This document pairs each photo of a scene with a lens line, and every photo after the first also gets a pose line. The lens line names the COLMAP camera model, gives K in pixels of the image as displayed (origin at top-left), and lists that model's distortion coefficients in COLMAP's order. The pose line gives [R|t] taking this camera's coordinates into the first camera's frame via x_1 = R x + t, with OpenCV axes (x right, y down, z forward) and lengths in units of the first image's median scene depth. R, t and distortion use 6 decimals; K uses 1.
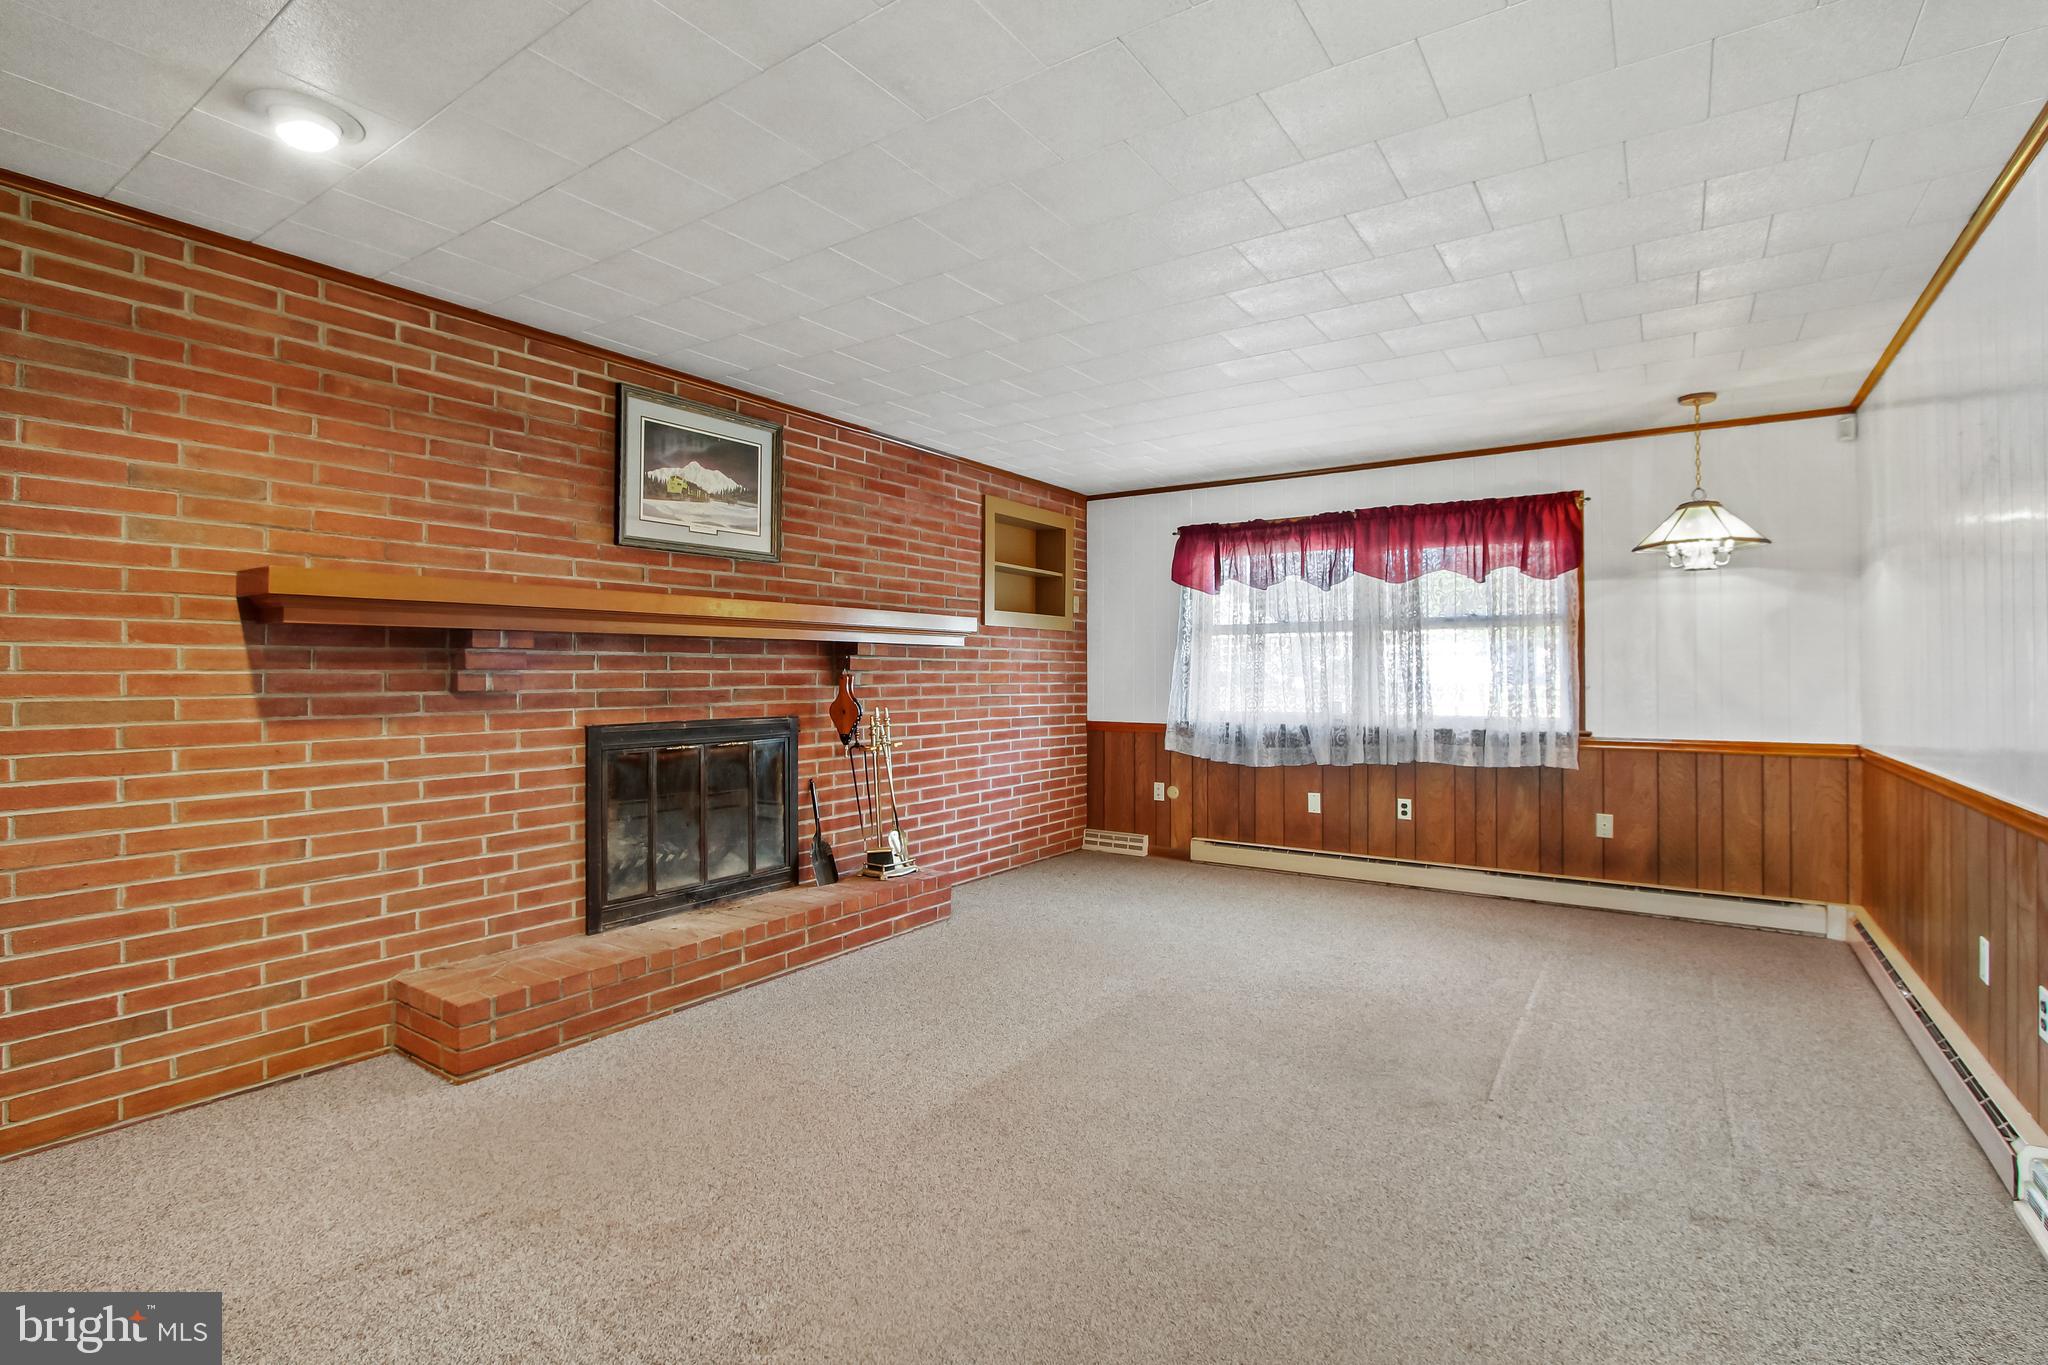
lens RADIAL K [[960.4, 0, 1023.5], [0, 960.4, 663.8], [0, 0, 1]] dist [-0.012532, 0.000343]
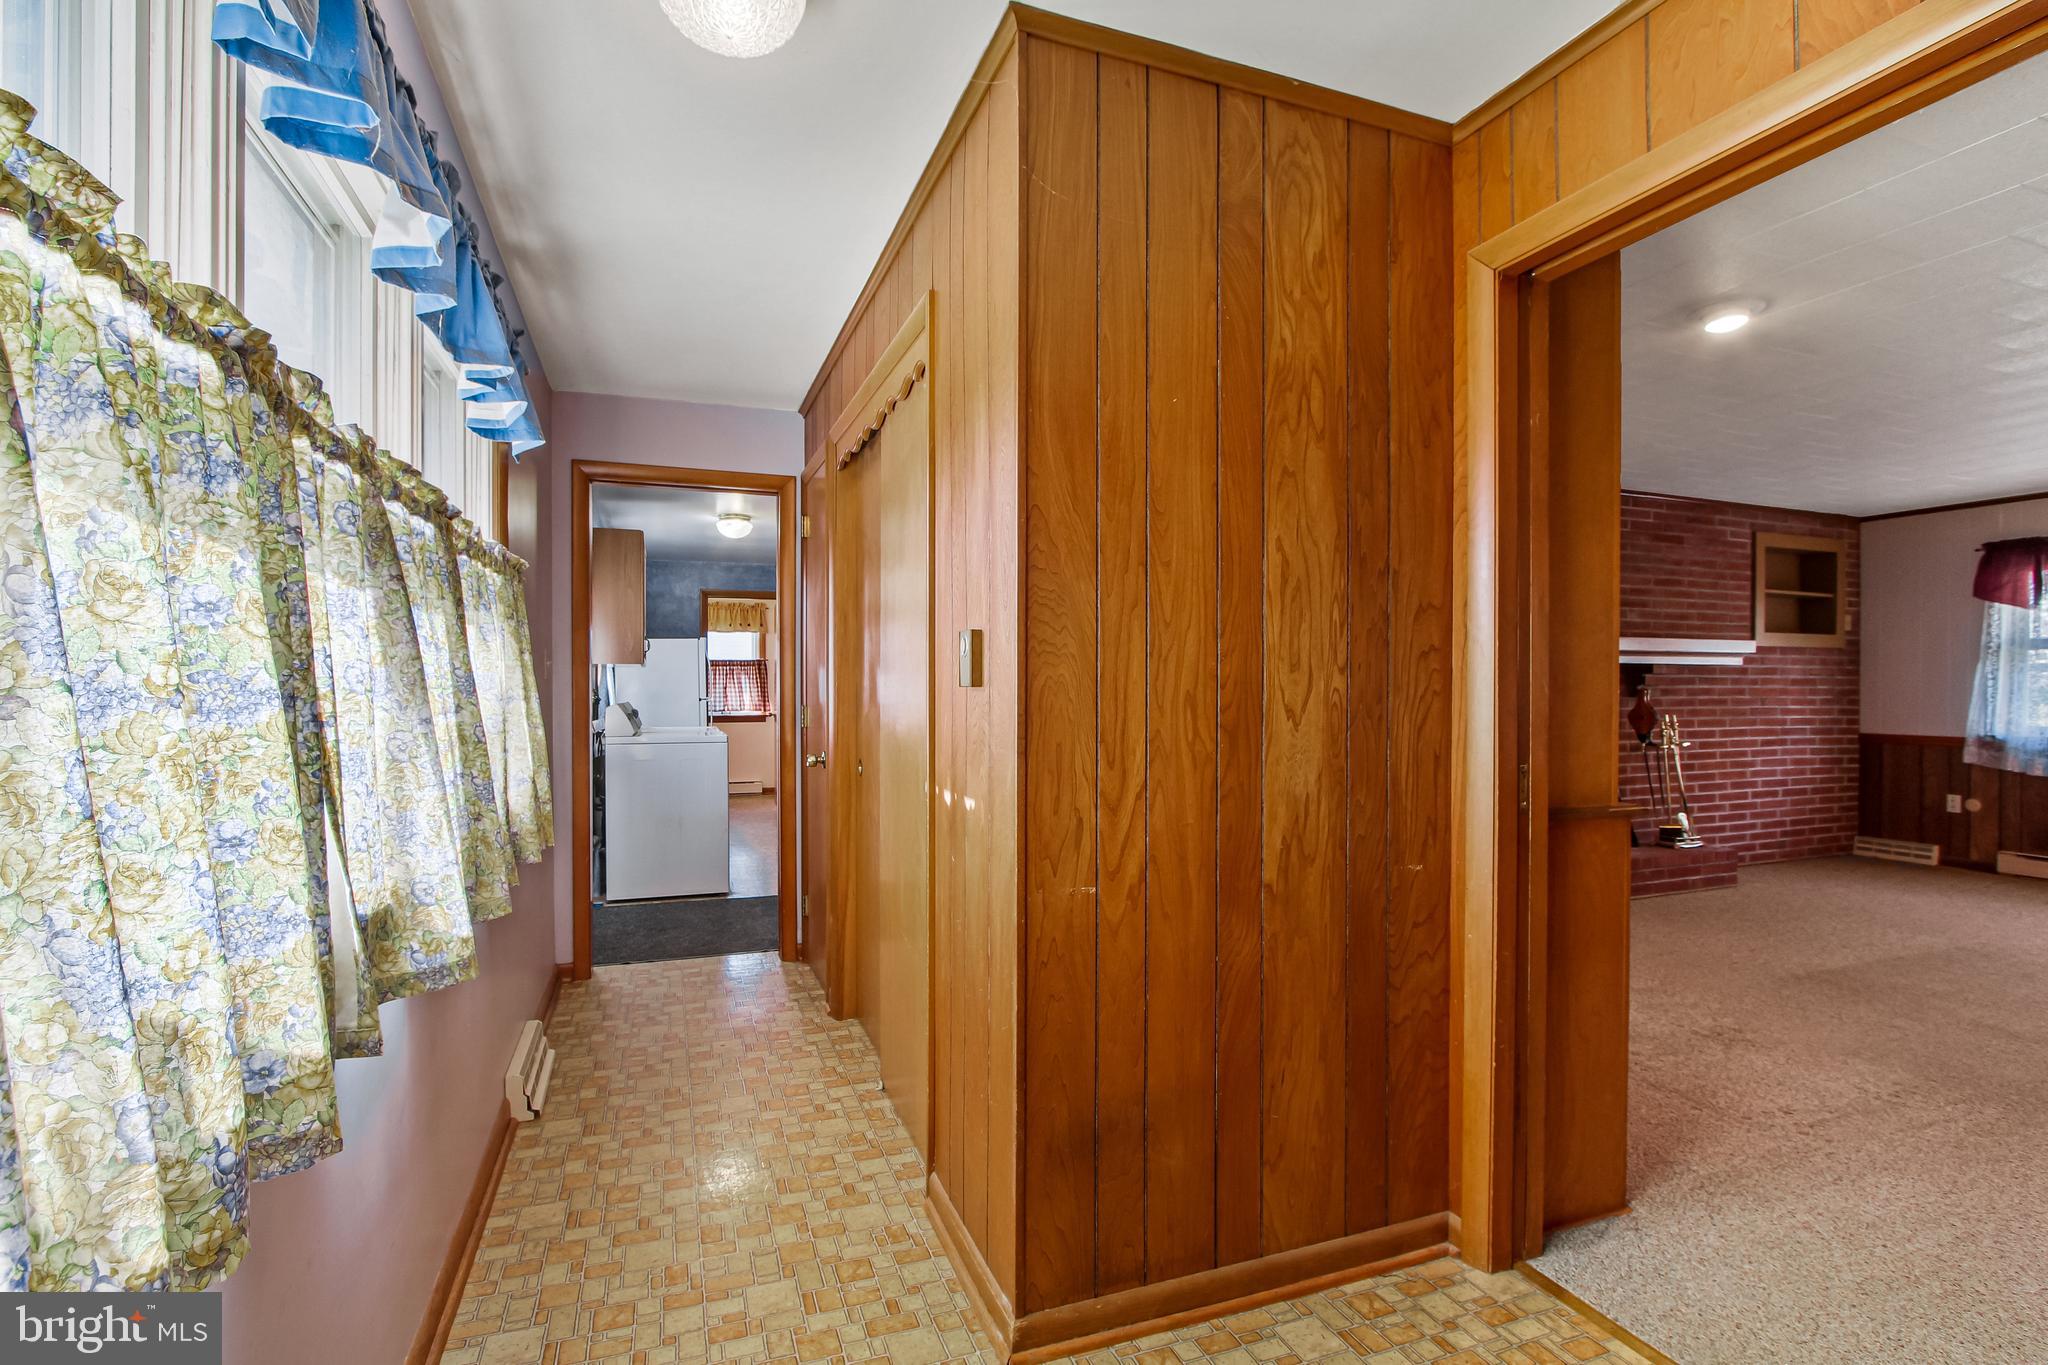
lens RADIAL K [[960.4, 0, 1027.7], [0, 960.4, 693.2], [0, 0, 1]] dist [-0.012532, 0.000343]
pose [[0.825125, 0.004216, -0.564935, -0.112891], [0.005556, 0.999863, 0.015577, -0.006151], [0.564924, -0.015992, 0.824988, -0.429228]]
